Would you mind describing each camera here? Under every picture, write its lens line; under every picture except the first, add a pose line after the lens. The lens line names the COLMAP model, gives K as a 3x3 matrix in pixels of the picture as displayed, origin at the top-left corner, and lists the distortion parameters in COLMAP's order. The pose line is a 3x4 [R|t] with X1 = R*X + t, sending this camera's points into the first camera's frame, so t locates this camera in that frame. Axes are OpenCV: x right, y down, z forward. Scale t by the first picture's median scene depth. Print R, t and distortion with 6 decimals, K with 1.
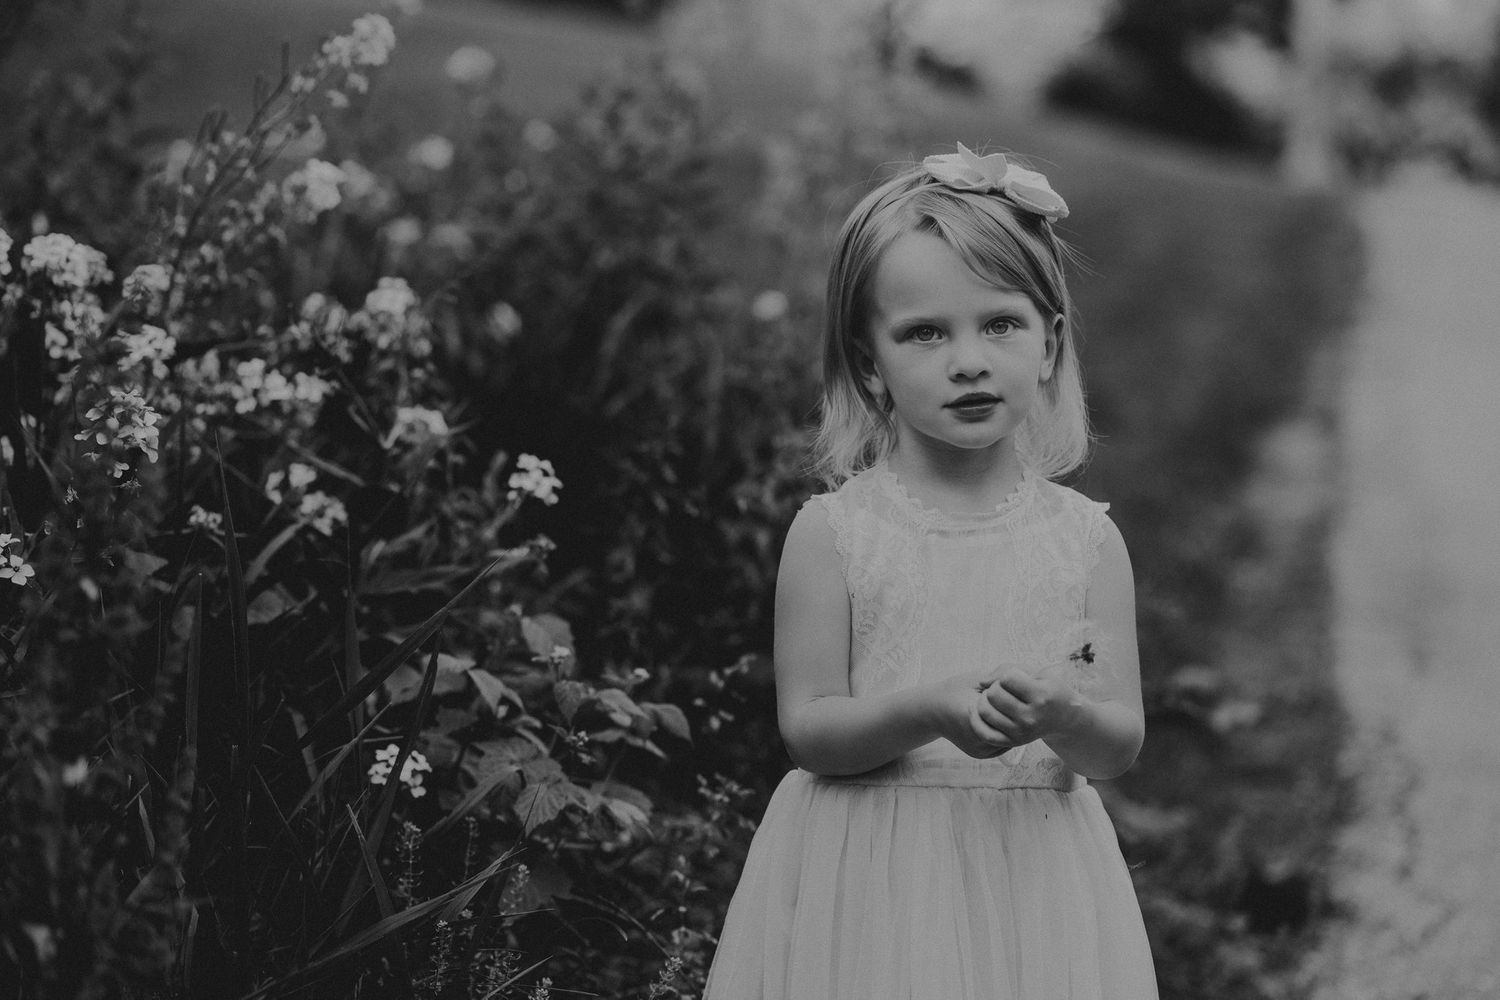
lens RADIAL K [[3797.4, 0, 751.8], [0, 3797.4, 451.7], [0, 0, 1]] dist [-0.003341, 0.647475]
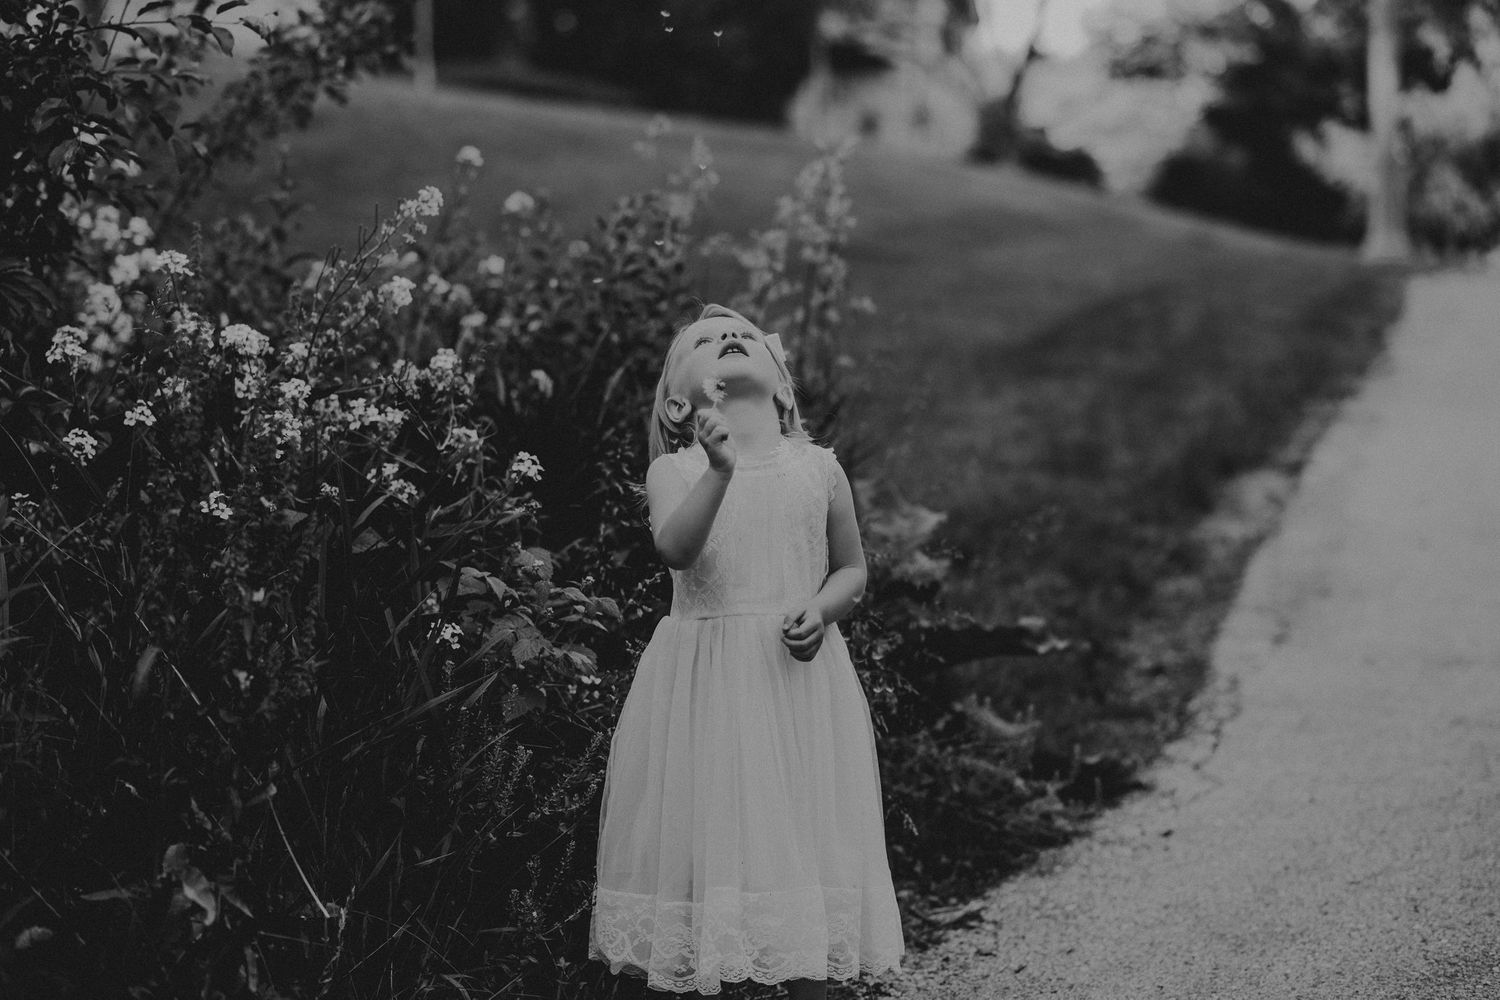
lens RADIAL K [[3797.4, 0, 751.8], [0, 3797.4, 451.7], [0, 0, 1]] dist [-0.003341, 0.647475]
pose [[0.998992, -0.017050, -0.041515, 0.106008], [0.016099, 0.999603, -0.023144, 0.039582], [0.041893, 0.022452, 0.998870, -0.632476]]
